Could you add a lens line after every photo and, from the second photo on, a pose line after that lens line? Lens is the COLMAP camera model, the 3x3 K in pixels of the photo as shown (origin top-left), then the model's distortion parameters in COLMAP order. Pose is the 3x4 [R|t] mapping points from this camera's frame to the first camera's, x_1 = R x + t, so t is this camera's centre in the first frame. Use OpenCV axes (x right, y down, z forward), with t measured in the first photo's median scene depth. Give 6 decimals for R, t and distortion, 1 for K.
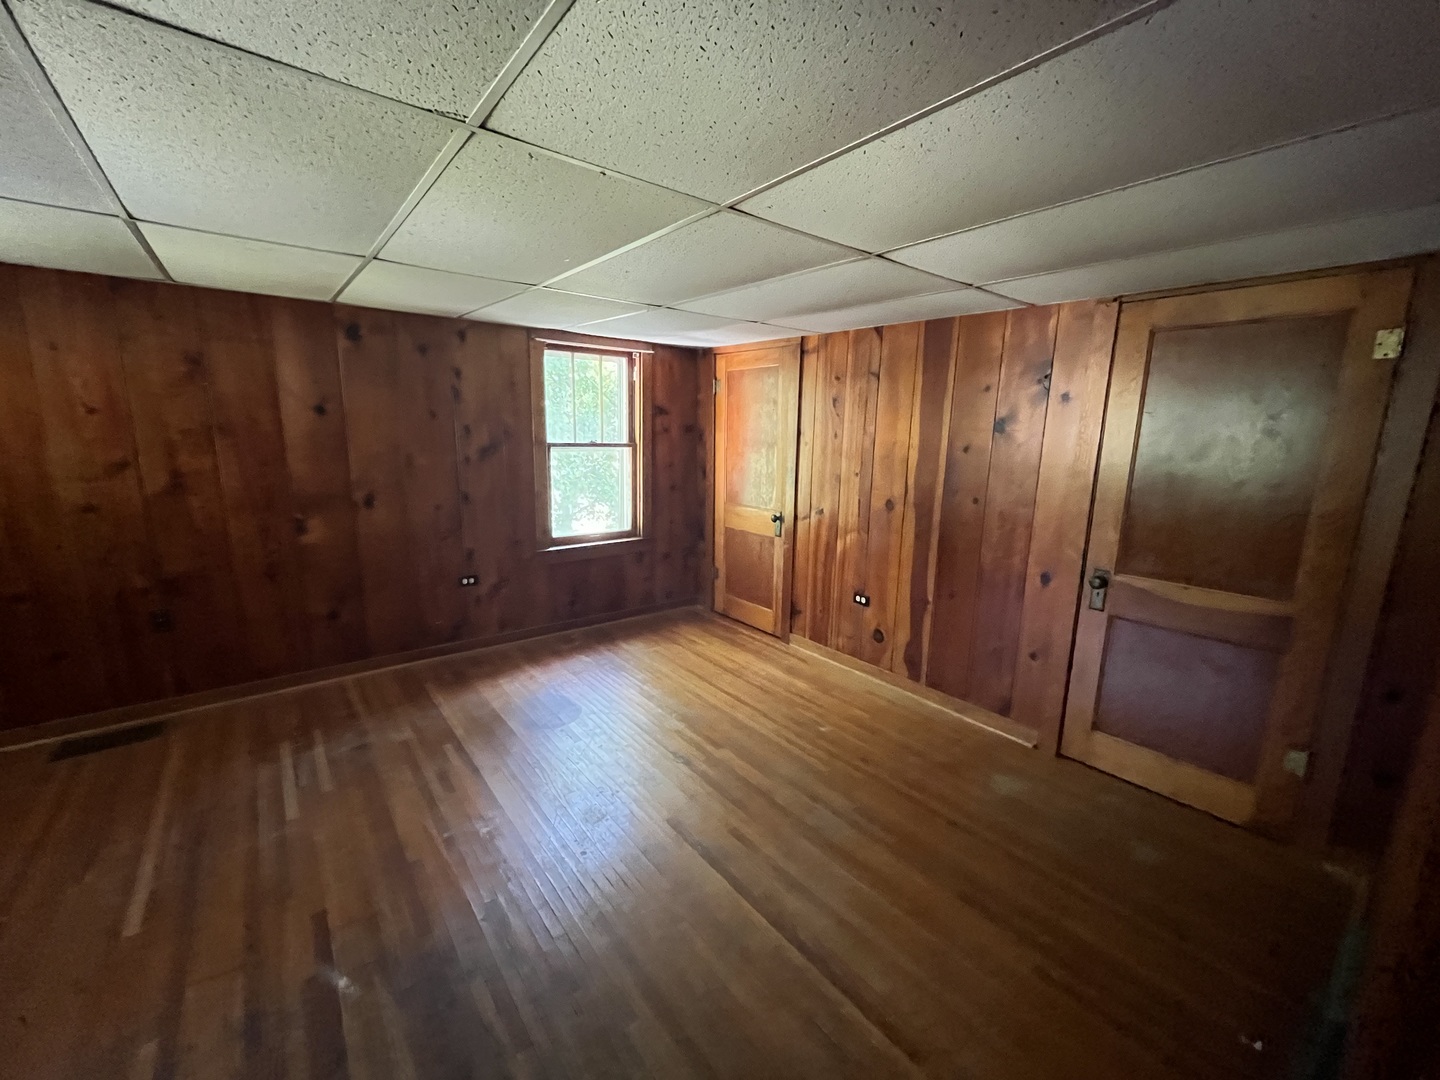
lens RADIAL K [[583.0, 0, 730.7], [0, 583.0, 537.3], [0, 0, 1]] dist [-0.004544, -0.000236]
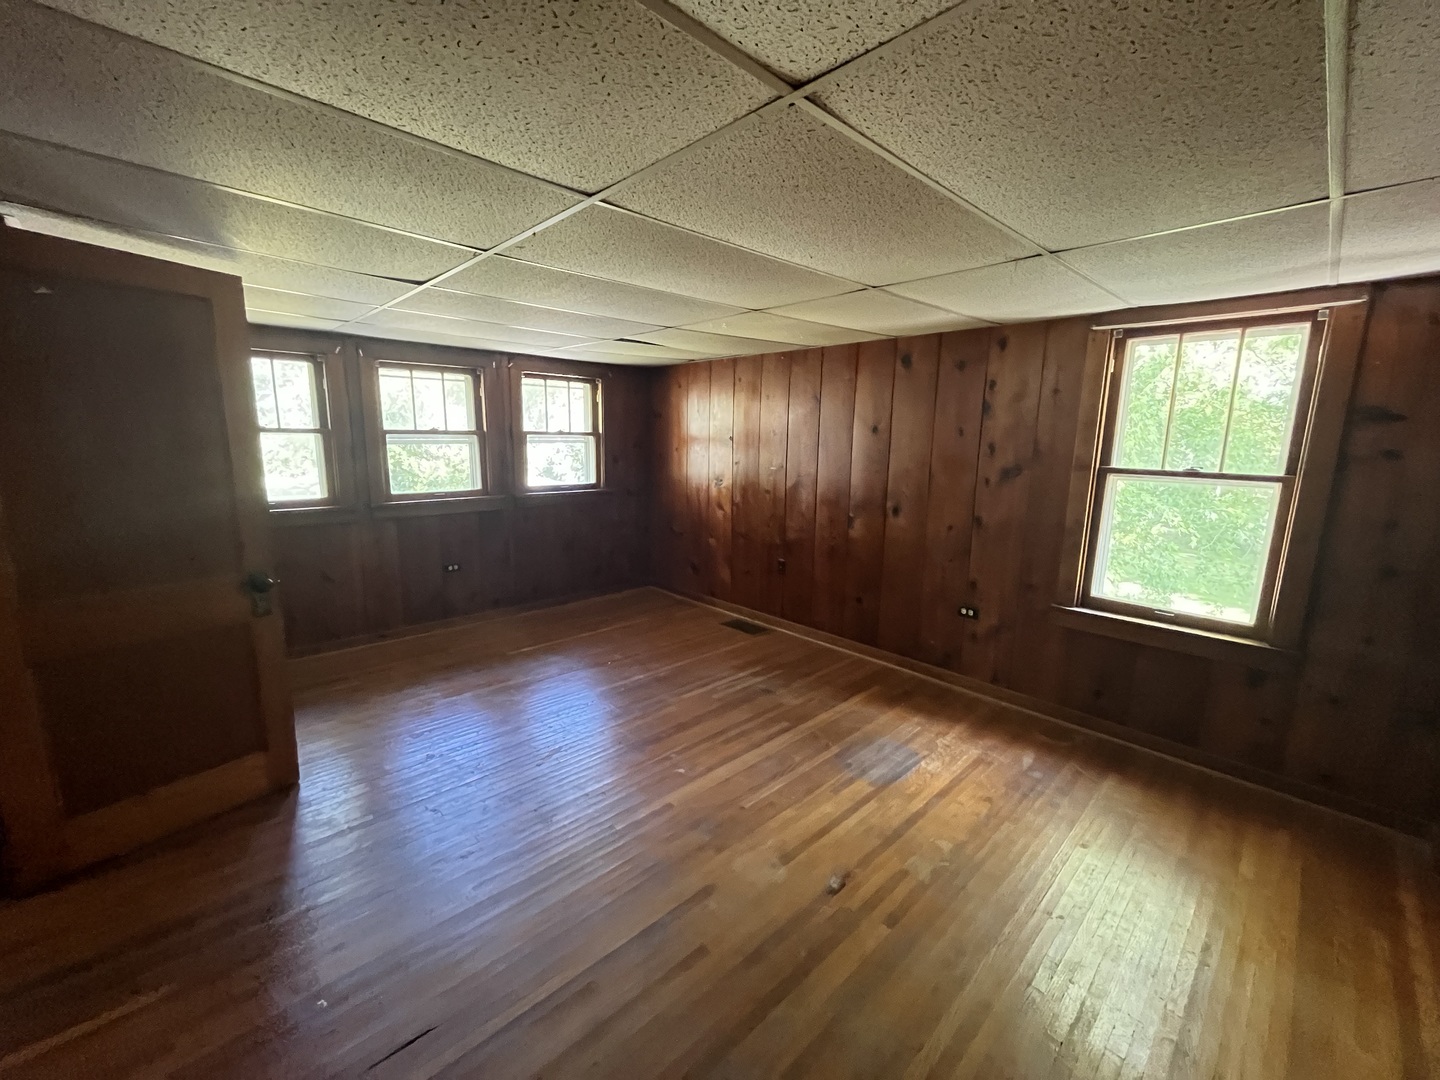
lens RADIAL K [[583.0, 0, 729.0], [0, 583.0, 543.4], [0, 0, 1]] dist [-0.004544, -0.000236]
pose [[0.091798, 0.150766, -0.984298, 0.425039], [-0.210947, 0.968982, 0.128747, -0.073500], [0.973178, 0.195816, 0.120754, 0.538028]]
